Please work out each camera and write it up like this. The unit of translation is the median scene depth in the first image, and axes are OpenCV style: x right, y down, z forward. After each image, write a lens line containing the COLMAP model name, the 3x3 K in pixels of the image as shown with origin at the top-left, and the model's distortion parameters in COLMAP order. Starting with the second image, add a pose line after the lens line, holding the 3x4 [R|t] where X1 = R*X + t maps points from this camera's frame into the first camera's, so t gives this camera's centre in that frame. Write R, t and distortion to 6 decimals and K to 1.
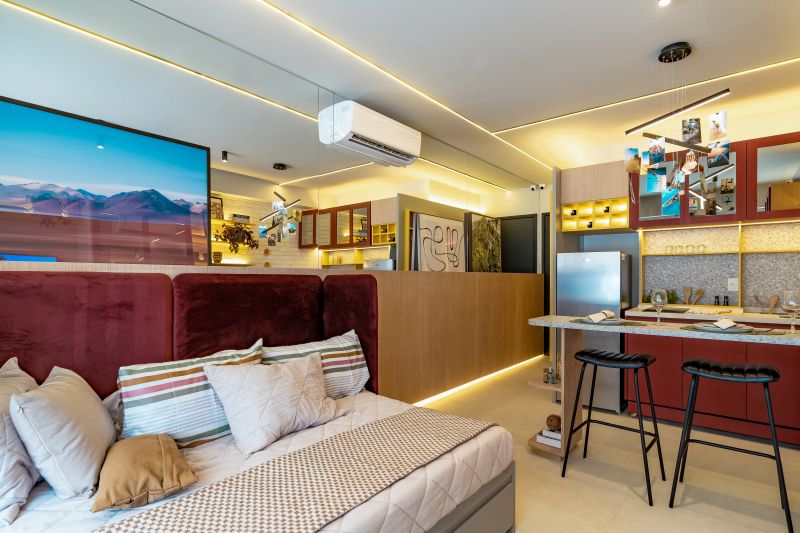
lens RADIAL K [[404.6, 0, 396.0], [0, 404.6, 277.4], [0, 0, 1]] dist [0.002711, 0.000337]
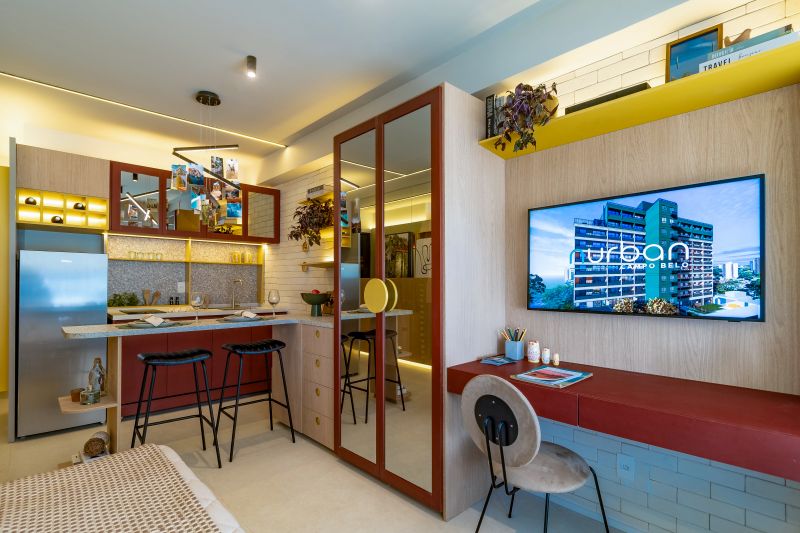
lens RADIAL K [[404.6, 0, 388.1], [0, 404.6, 283.7], [0, 0, 1]] dist [0.002711, 0.000337]
pose [[0.130204, -0.001665, 0.991486, -0.313494], [-0.006588, 0.999975, 0.002544, -0.000410], [-0.991465, -0.006863, 0.130189, 0.205709]]
